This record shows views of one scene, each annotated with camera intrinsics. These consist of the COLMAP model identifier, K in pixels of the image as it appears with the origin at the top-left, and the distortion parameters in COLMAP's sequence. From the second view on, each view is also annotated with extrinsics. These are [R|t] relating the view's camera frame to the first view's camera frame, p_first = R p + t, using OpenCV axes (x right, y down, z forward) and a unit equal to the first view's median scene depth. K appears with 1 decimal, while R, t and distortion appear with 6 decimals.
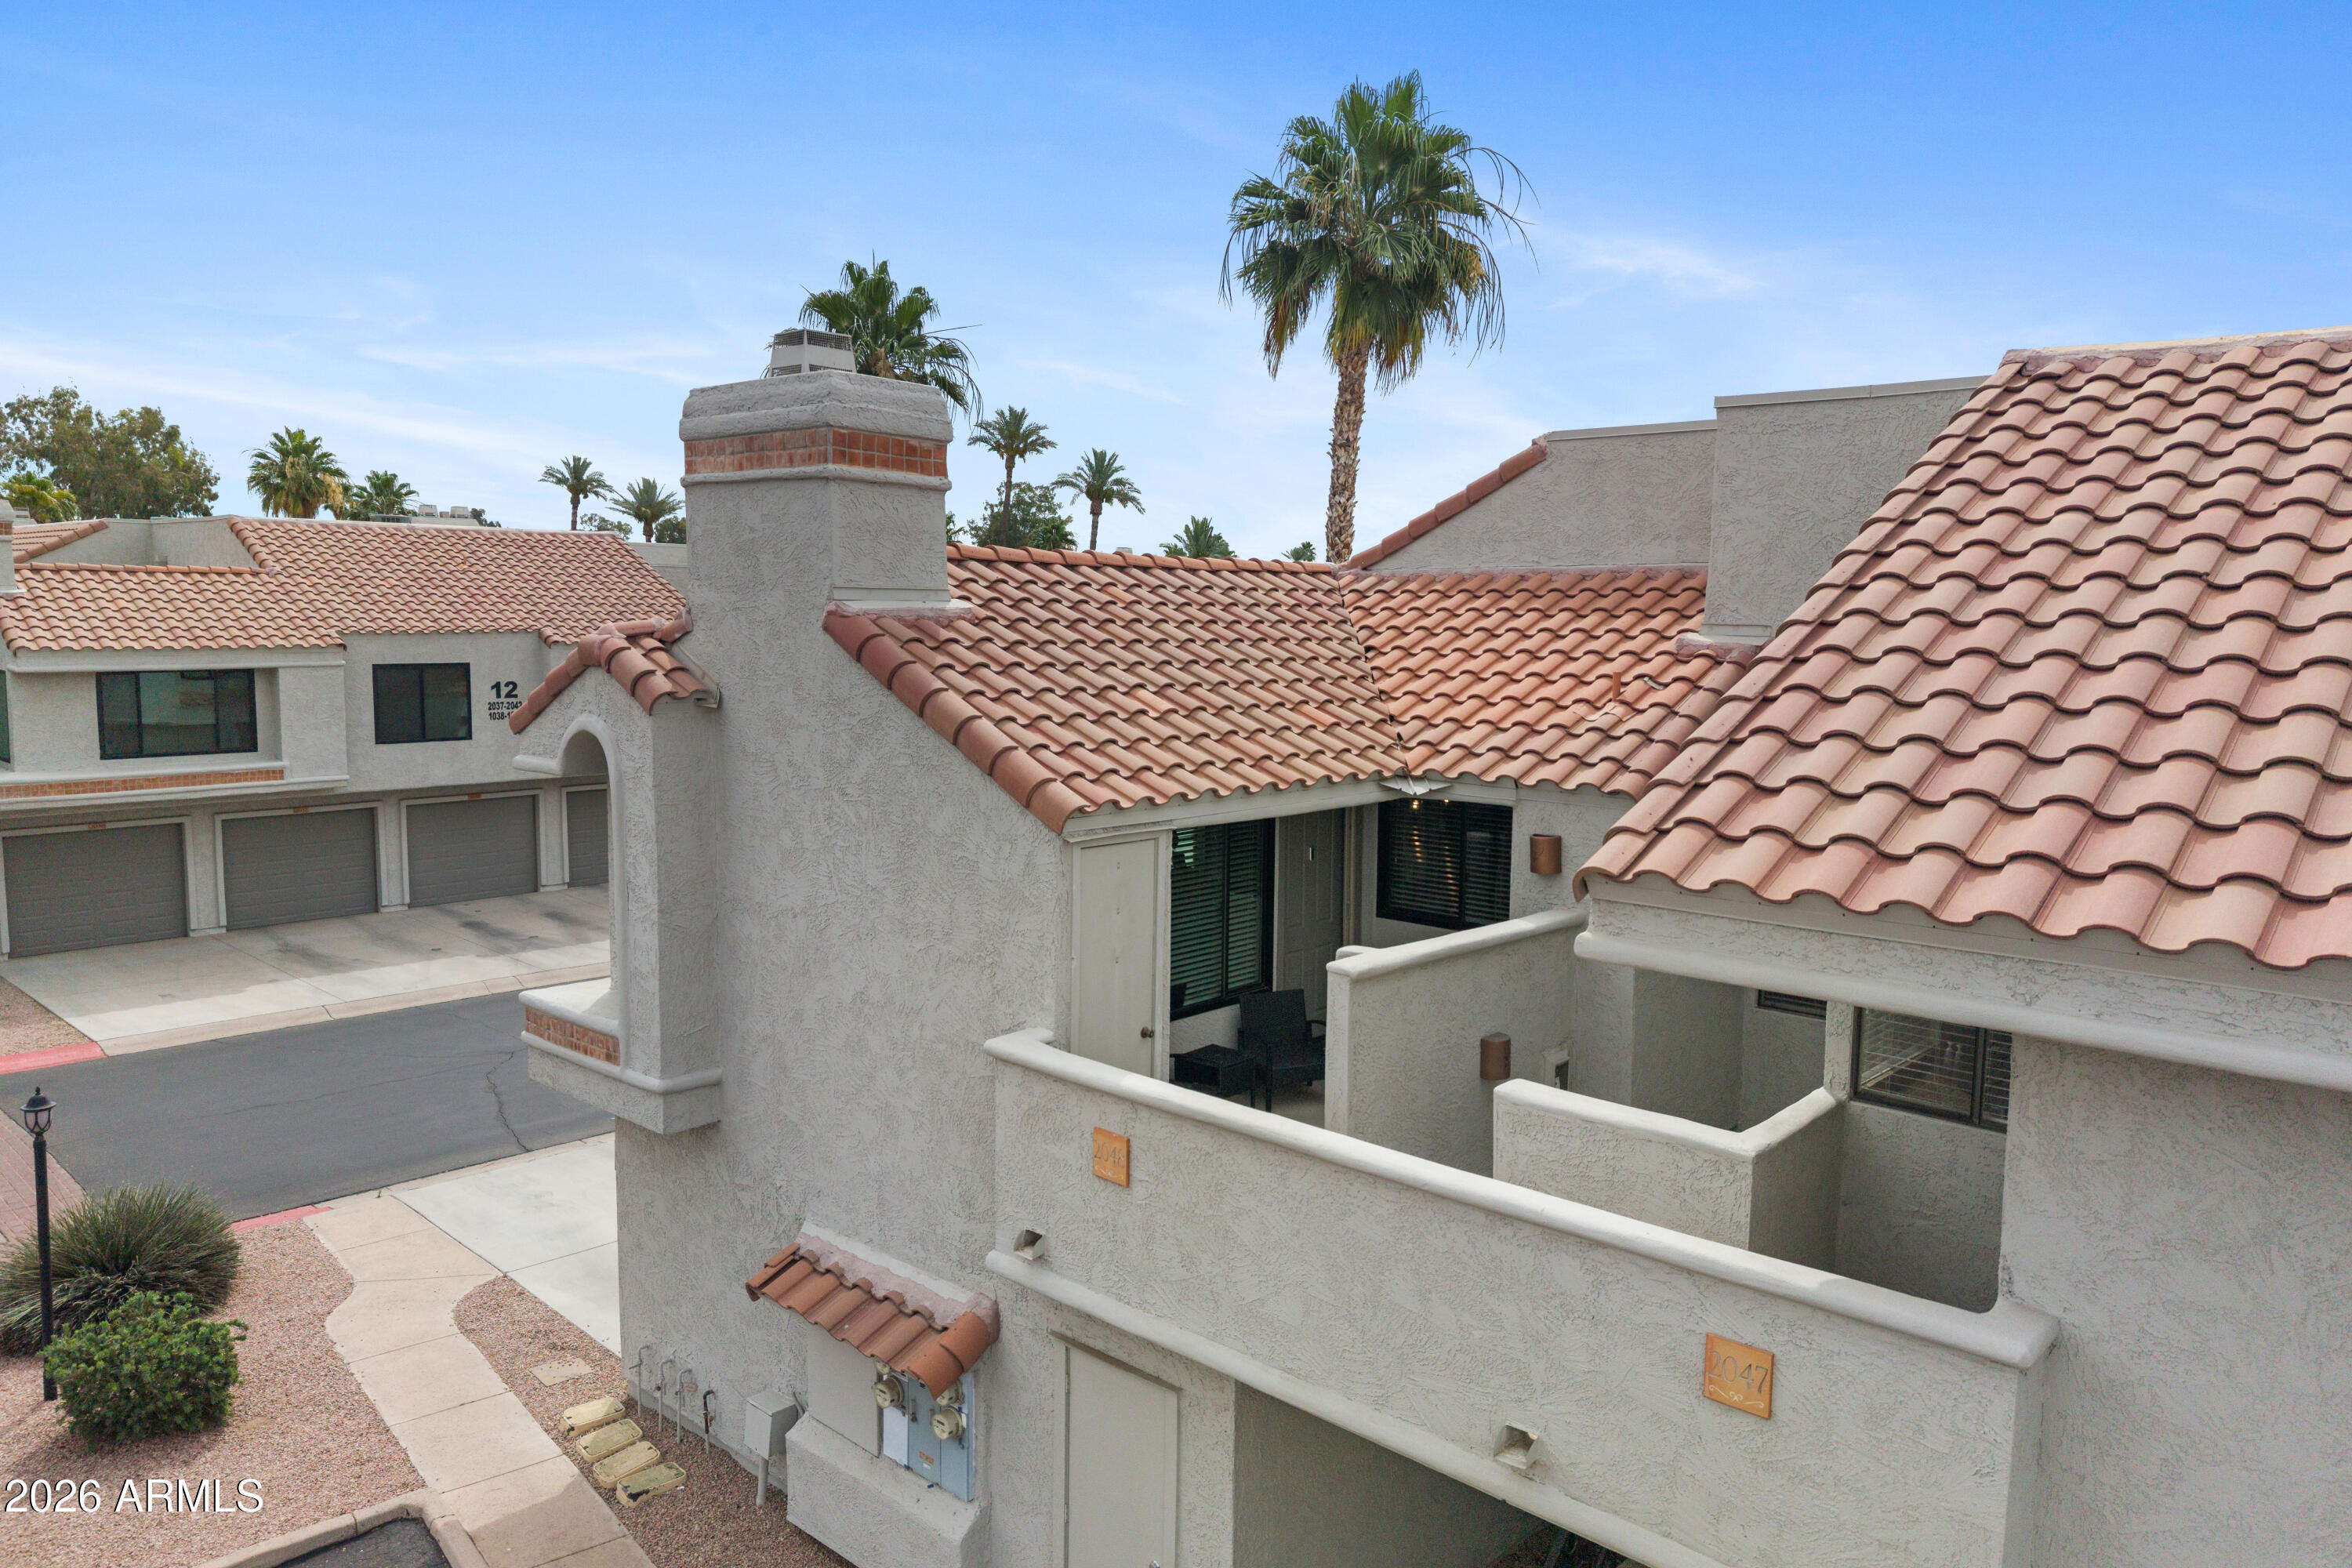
lens RADIAL K [[1632.9, 0, 1178.3], [0, 1632.9, 790.1], [0, 0, 1]] dist [0.008644, 0.000468]
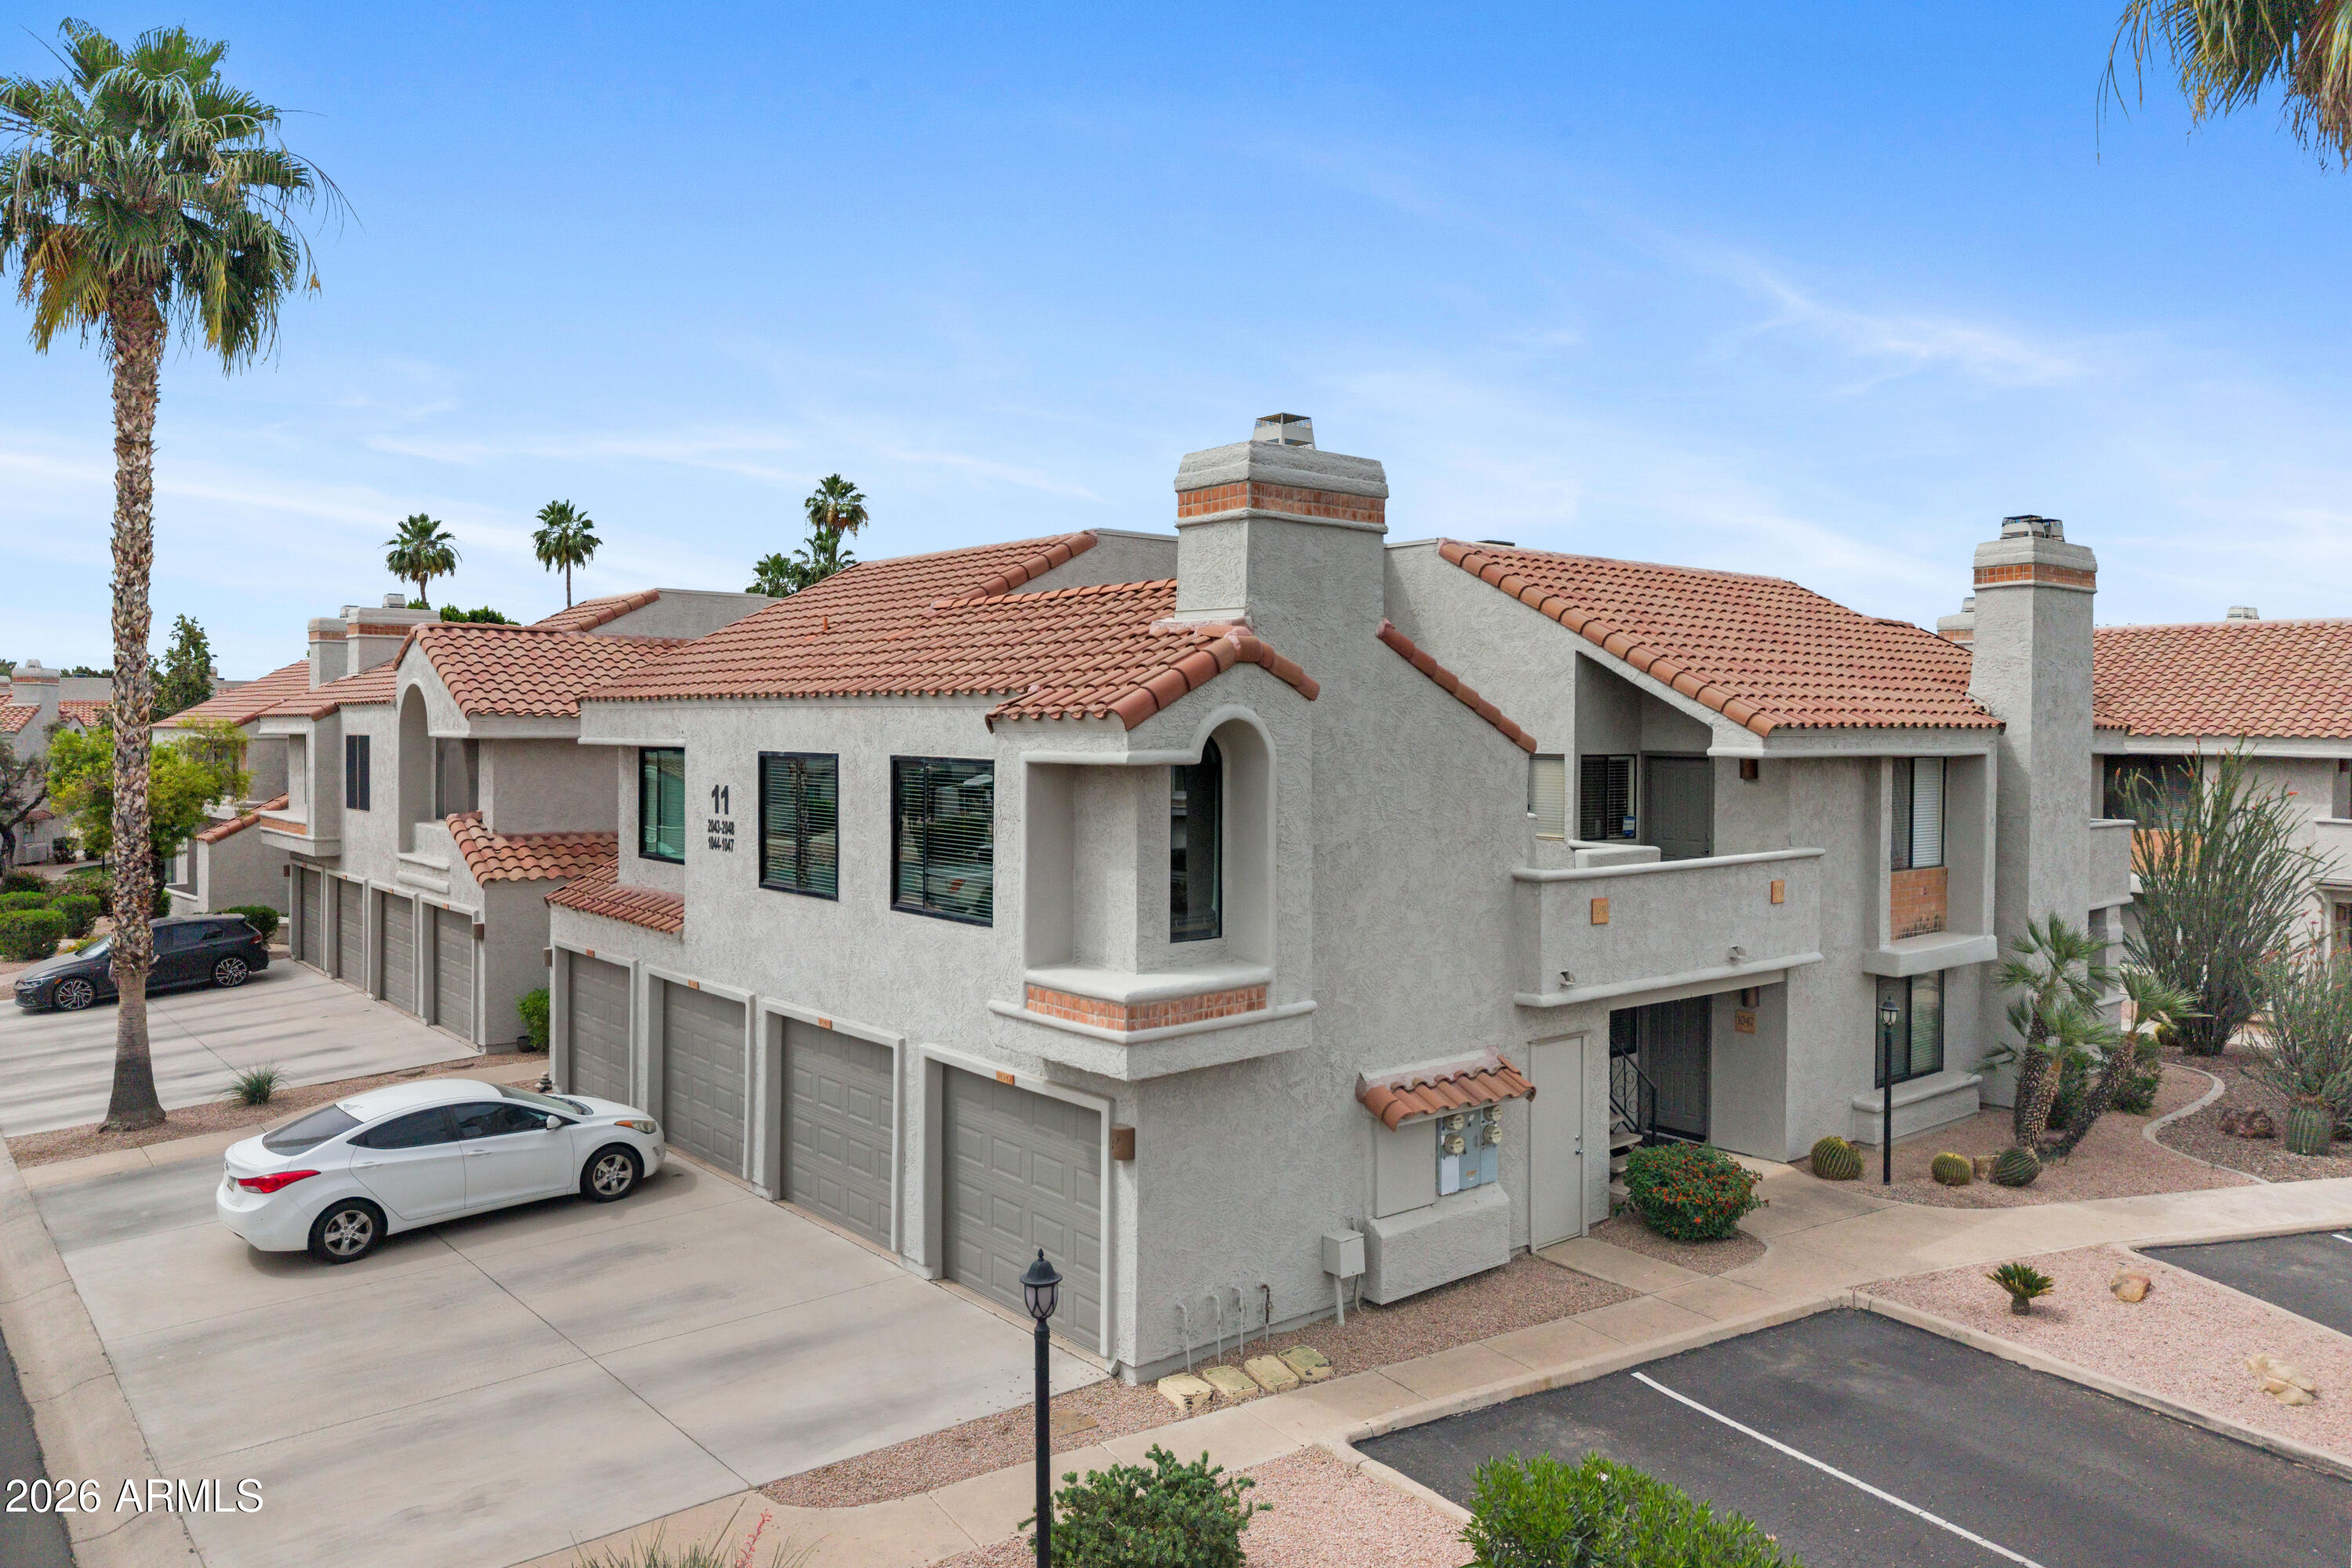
lens RADIAL K [[1632.9, 0, 1196.6], [0, 1632.9, 709.5], [0, 0, 1]] dist [0.008644, 0.000468]
pose [[0.134433, -0.008298, 0.990888, -1.647384], [0.107653, 0.994169, -0.006279, -0.042693], [-0.985058, 0.107516, 0.134542, 0.964166]]
